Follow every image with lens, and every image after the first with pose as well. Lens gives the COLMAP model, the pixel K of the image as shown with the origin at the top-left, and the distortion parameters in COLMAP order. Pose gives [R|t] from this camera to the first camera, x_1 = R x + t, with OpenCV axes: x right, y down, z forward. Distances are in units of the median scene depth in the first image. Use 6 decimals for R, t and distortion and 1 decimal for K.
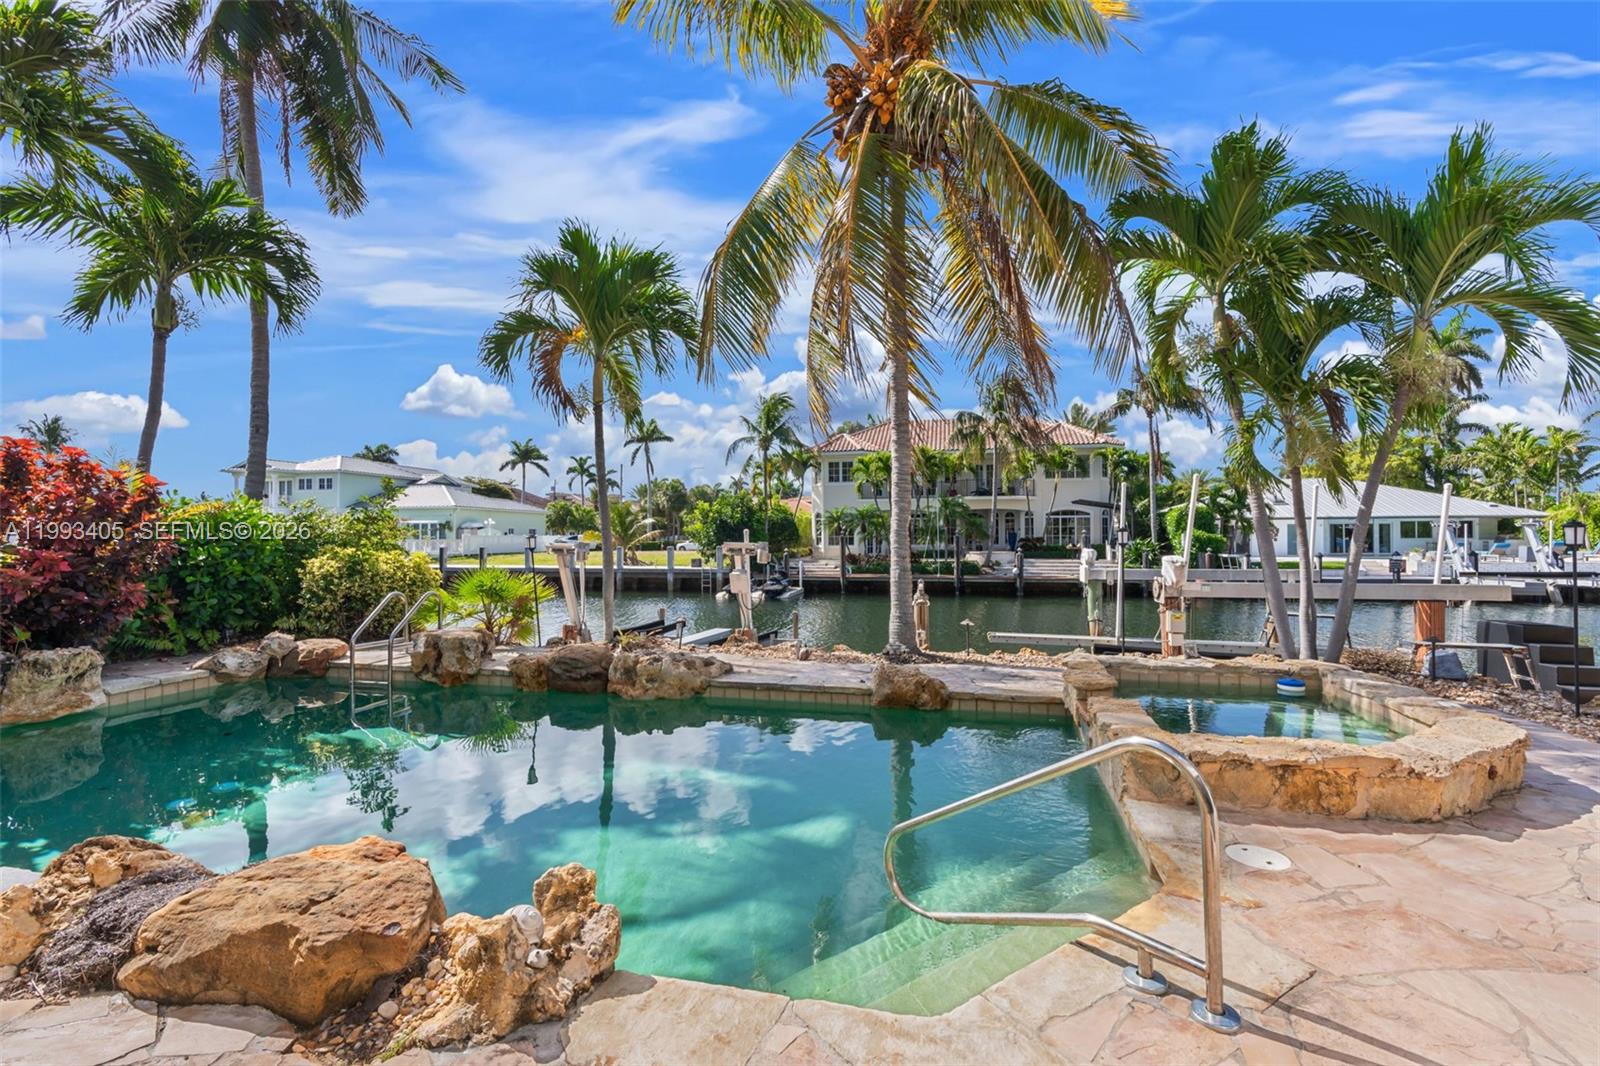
lens RADIAL K [[708.5, 0, 788.4], [0, 708.5, 529.9], [0, 0, 1]] dist [-0.001511, -0.000107]
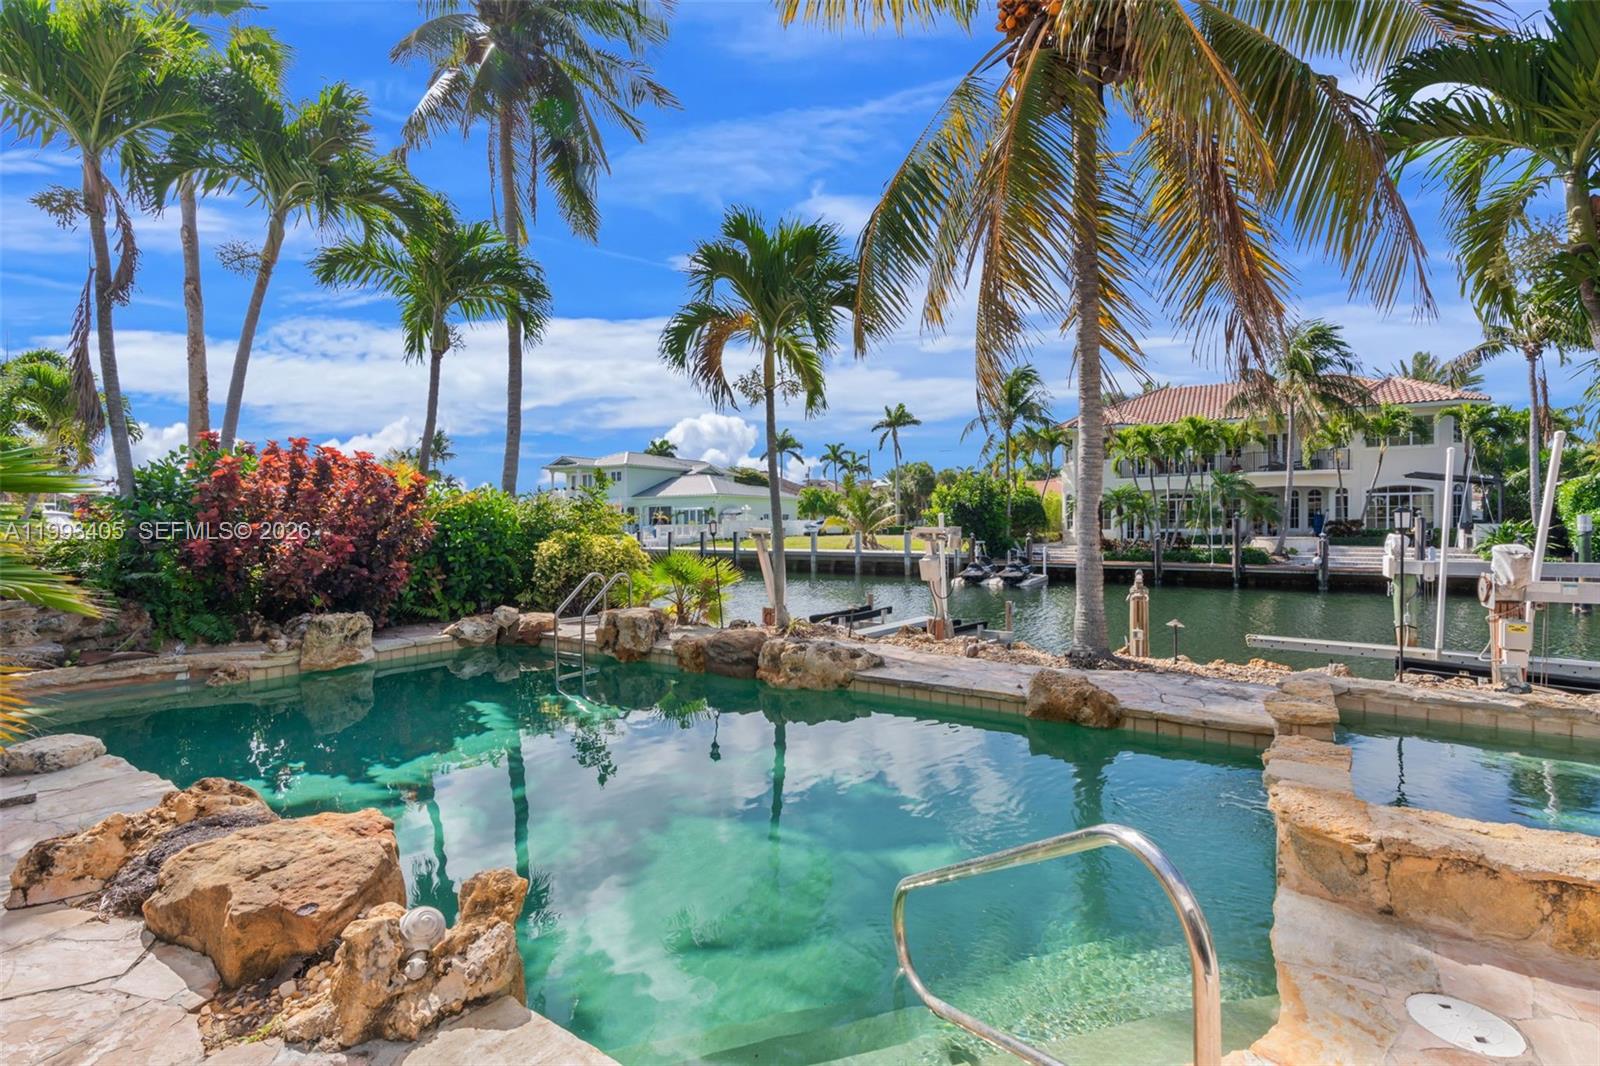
lens RADIAL K [[704.4, 0, 800.0], [0, 704.4, 533.0], [0, 0, 1]] dist [-0.002321, 0.000251]
pose [[0.940994, 0.001401, -0.338421, 0.097758], [0.007716, 0.999643, 0.025594, 0.000169], [0.338335, -0.026695, 0.940647, 0.067386]]
